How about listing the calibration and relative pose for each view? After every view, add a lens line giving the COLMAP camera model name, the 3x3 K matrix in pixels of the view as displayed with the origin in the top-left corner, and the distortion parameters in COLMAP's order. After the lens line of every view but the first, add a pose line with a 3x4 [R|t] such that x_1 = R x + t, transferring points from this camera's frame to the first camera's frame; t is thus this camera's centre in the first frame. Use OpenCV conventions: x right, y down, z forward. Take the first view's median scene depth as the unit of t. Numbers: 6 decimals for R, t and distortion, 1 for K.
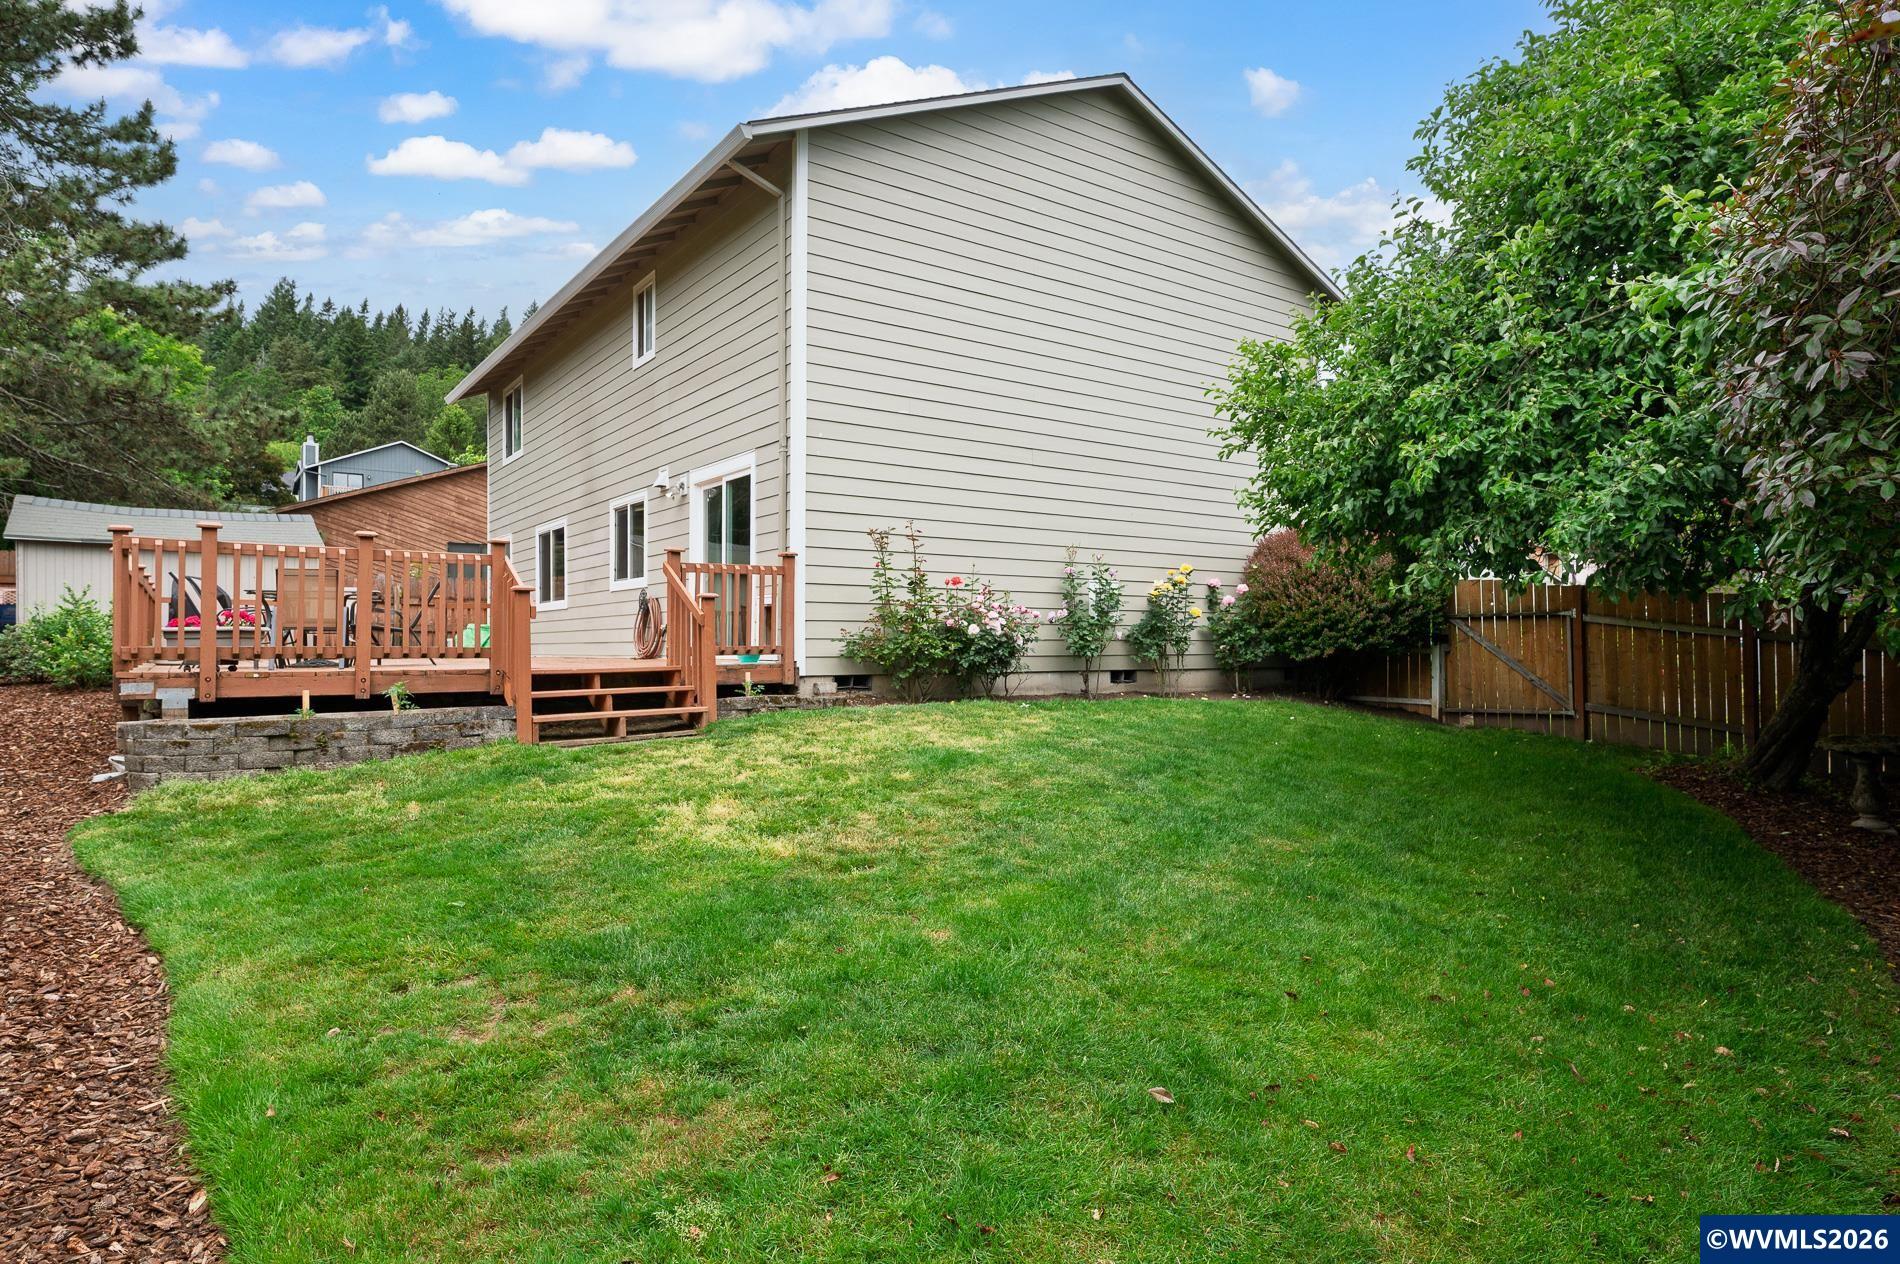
lens RADIAL K [[1073.9, 0, 950.3], [0, 1073.9, 642.3], [0, 0, 1]] dist [0.011152, 0.002410]
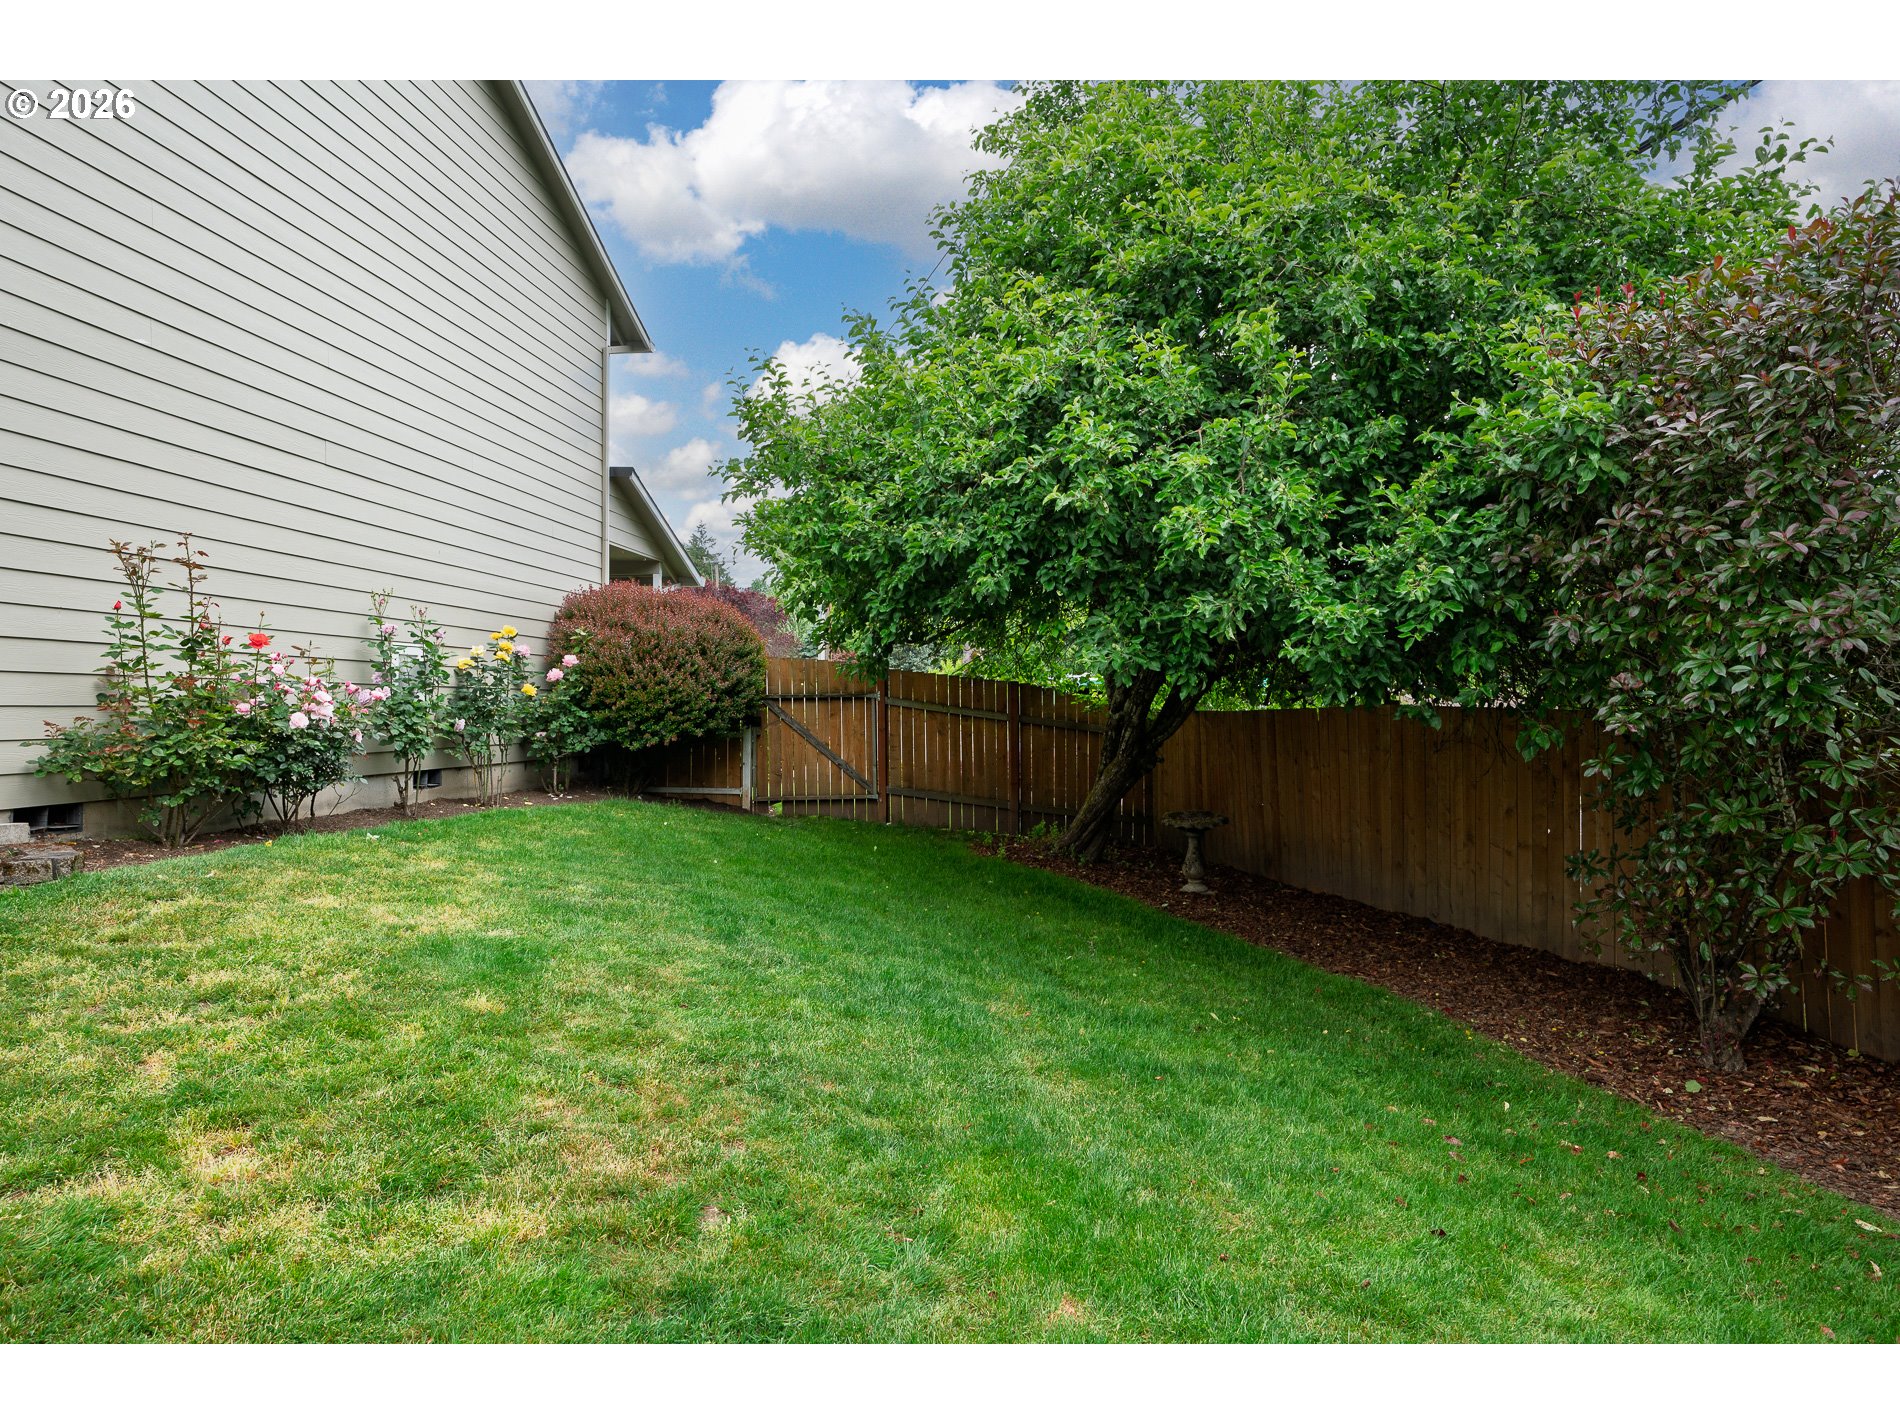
lens RADIAL K [[1194.1, 0, 950.1], [0, 1194.1, 701.5], [0, 0, 1]] dist [0.004612, 0.001747]
pose [[0.686595, 0.006090, 0.727014, -0.178665], [-0.004259, 0.999981, -0.004355, -0.017639], [-0.727027, -0.000106, 0.686608, 0.201983]]
